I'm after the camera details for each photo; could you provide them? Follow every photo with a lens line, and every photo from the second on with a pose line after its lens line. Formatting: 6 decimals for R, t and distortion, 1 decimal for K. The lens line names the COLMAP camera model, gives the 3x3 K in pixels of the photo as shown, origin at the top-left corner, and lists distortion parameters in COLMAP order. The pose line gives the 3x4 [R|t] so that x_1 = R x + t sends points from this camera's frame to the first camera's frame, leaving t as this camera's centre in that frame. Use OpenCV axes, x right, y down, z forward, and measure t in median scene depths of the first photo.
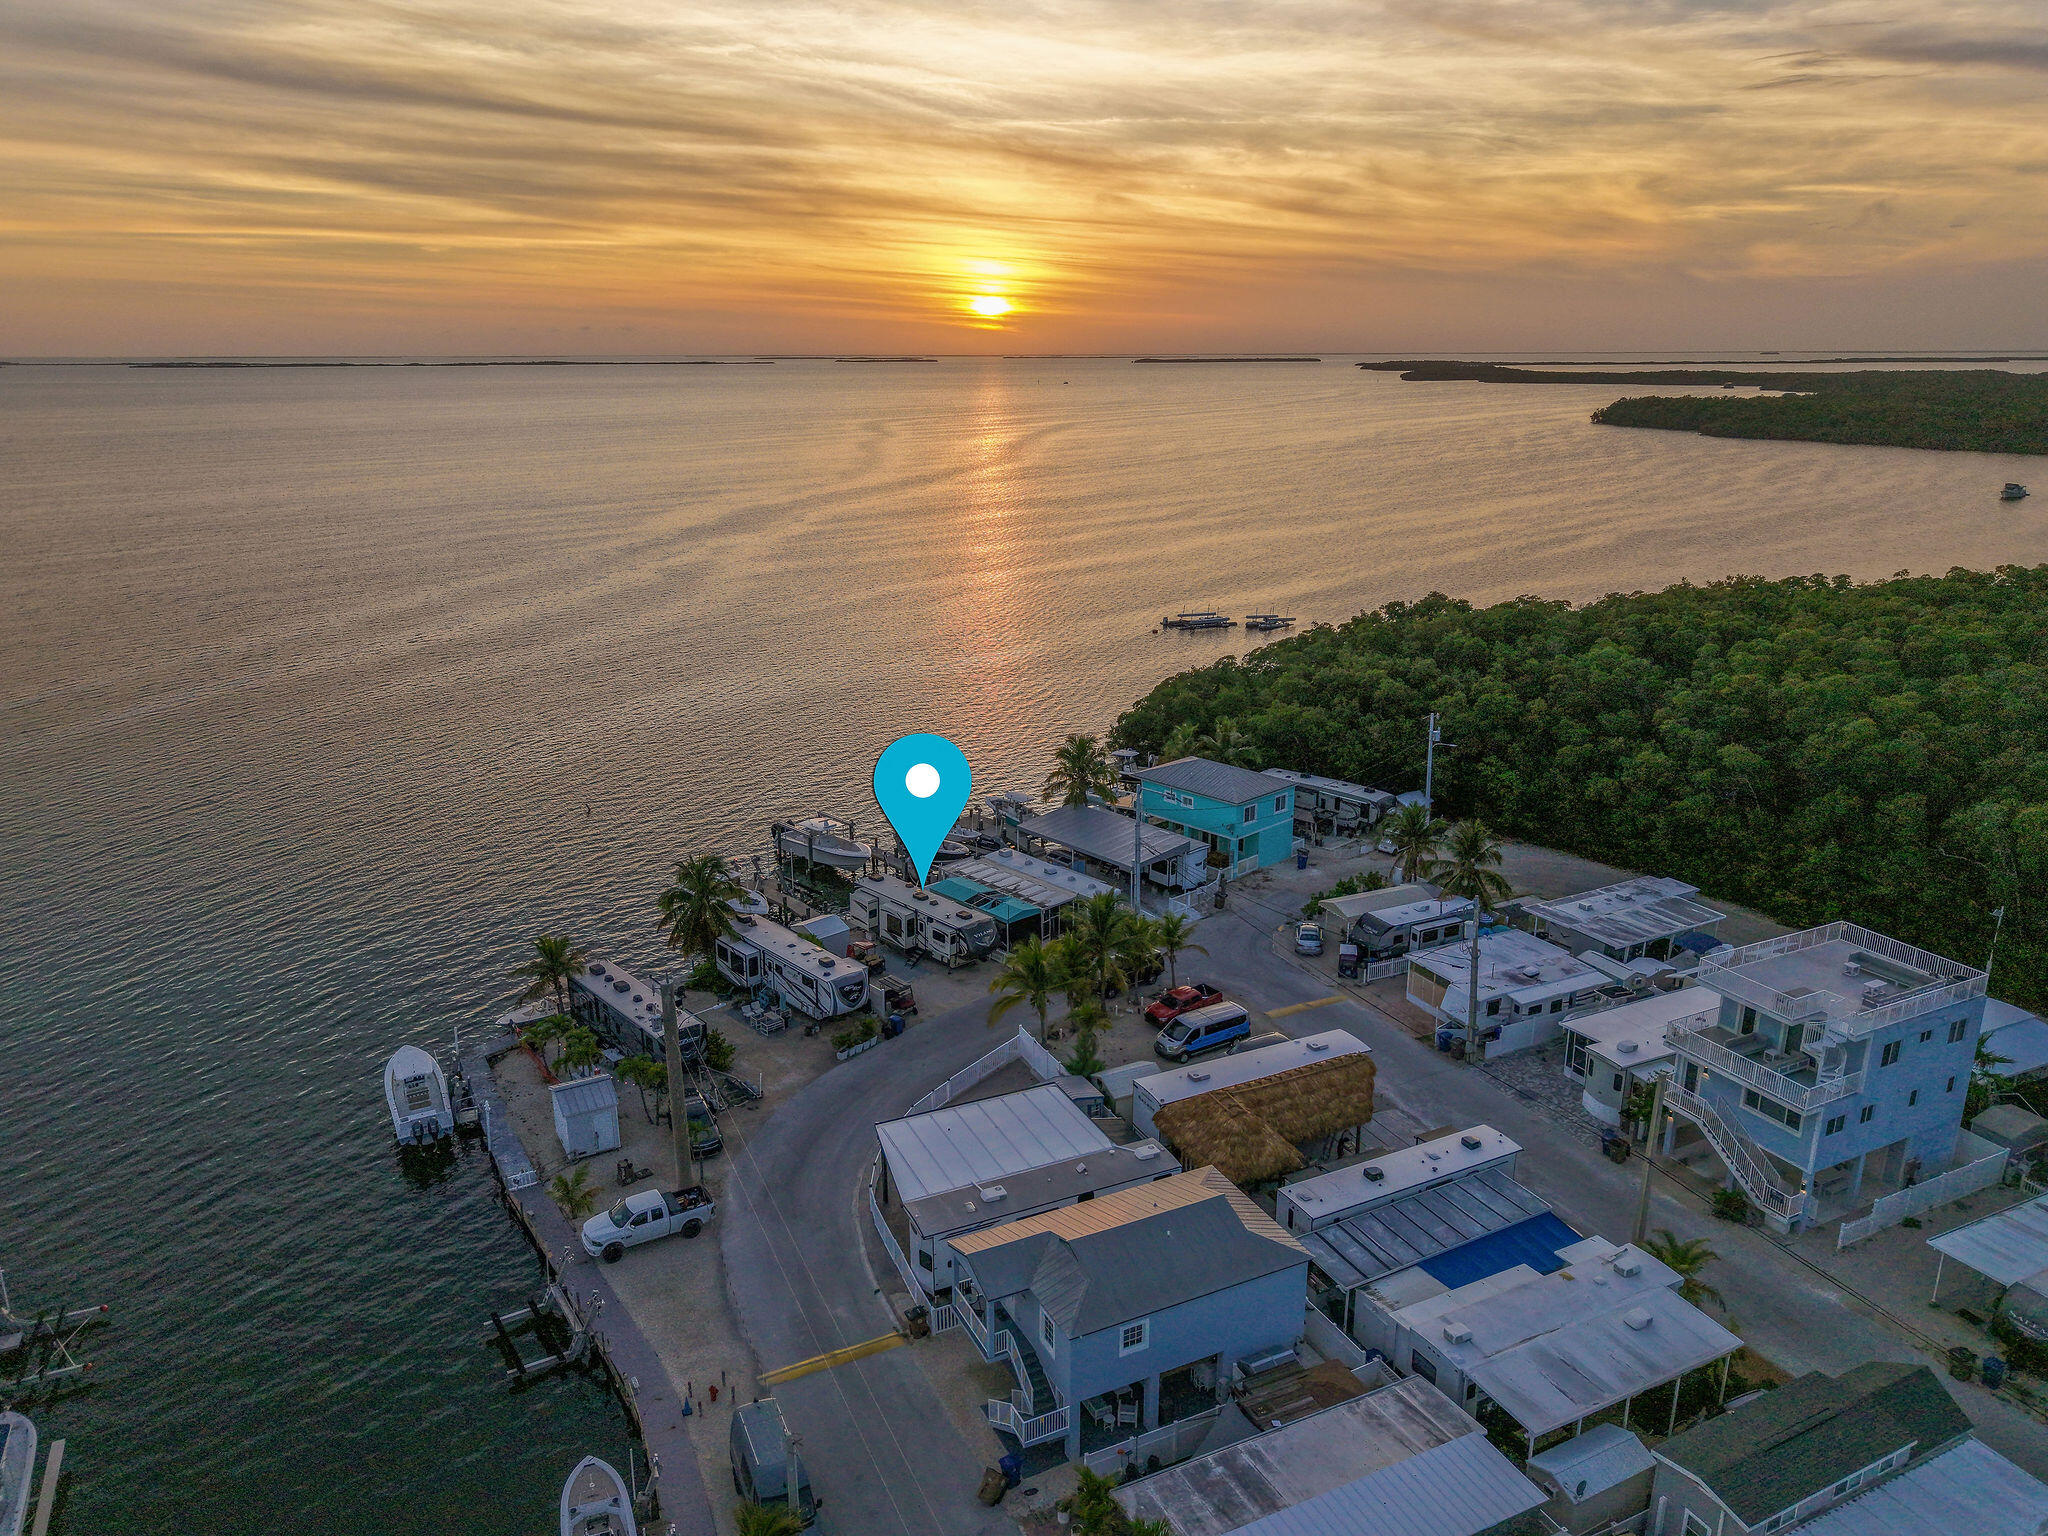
lens RADIAL K [[1374.8, 0, 1024.0], [0, 1374.8, 768.0], [0, 0, 1]] dist [-0.008913, 0.000828]
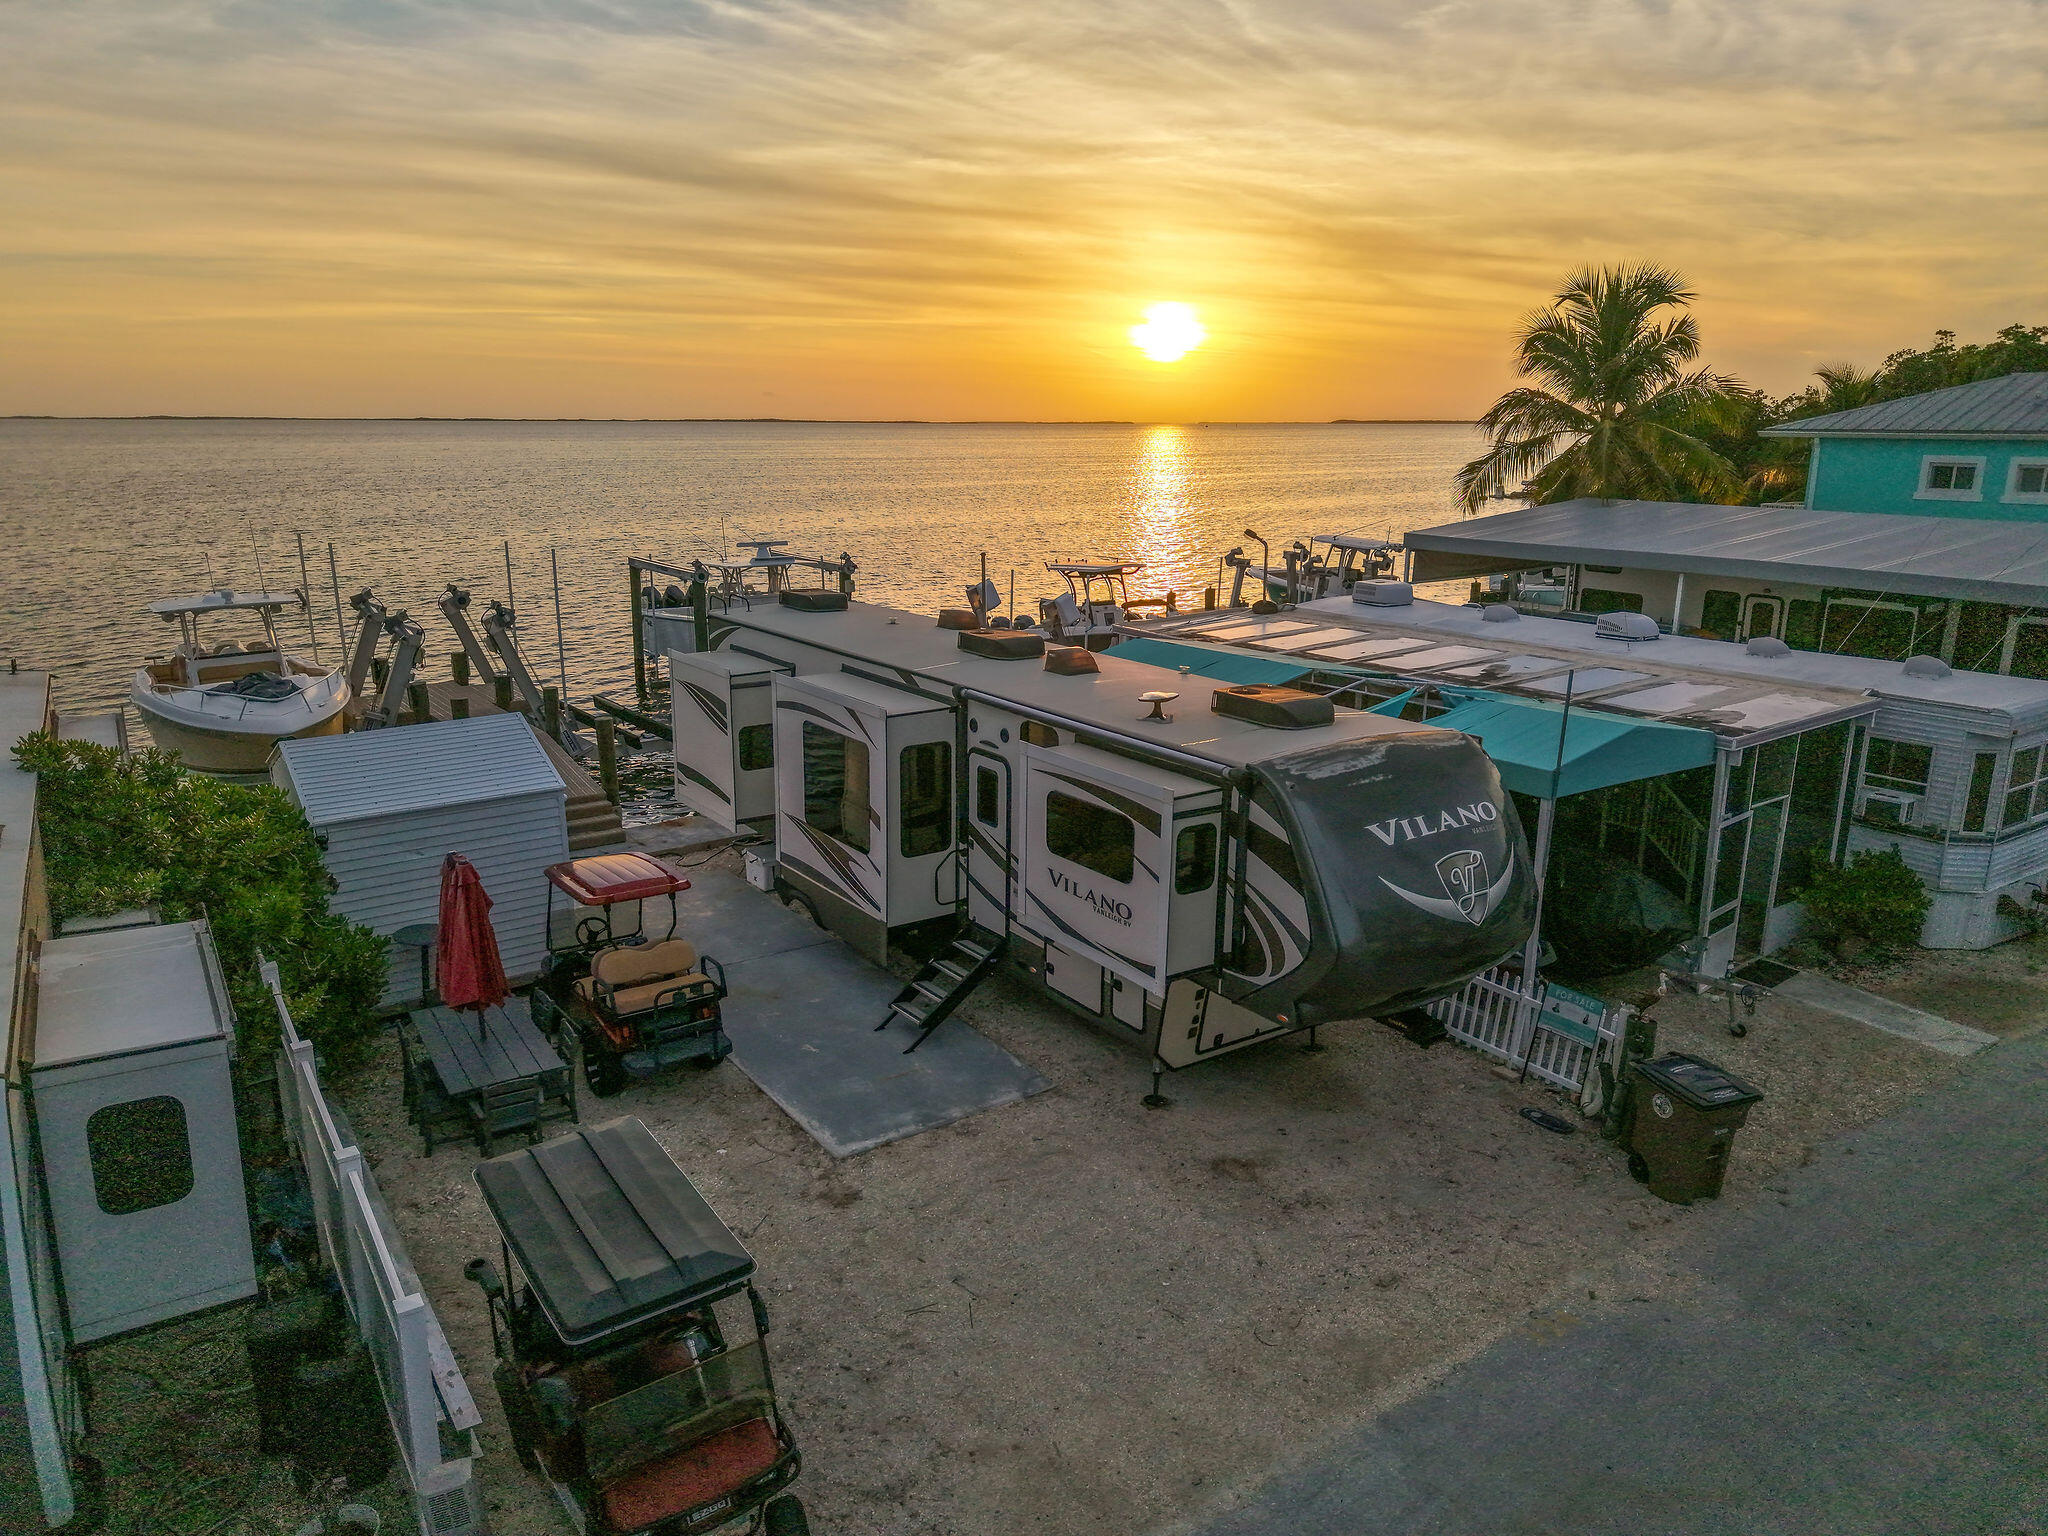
lens RADIAL K [[1374.8, 0, 1024.0], [0, 1374.8, 768.0], [0, 0, 1]] dist [-0.008913, 0.000828]
pose [[0.992280, 0.047619, -0.114514, -0.052685], [-0.054295, 0.996959, -0.055899, 0.122745], [0.111504, 0.061685, 0.991848, 0.851368]]
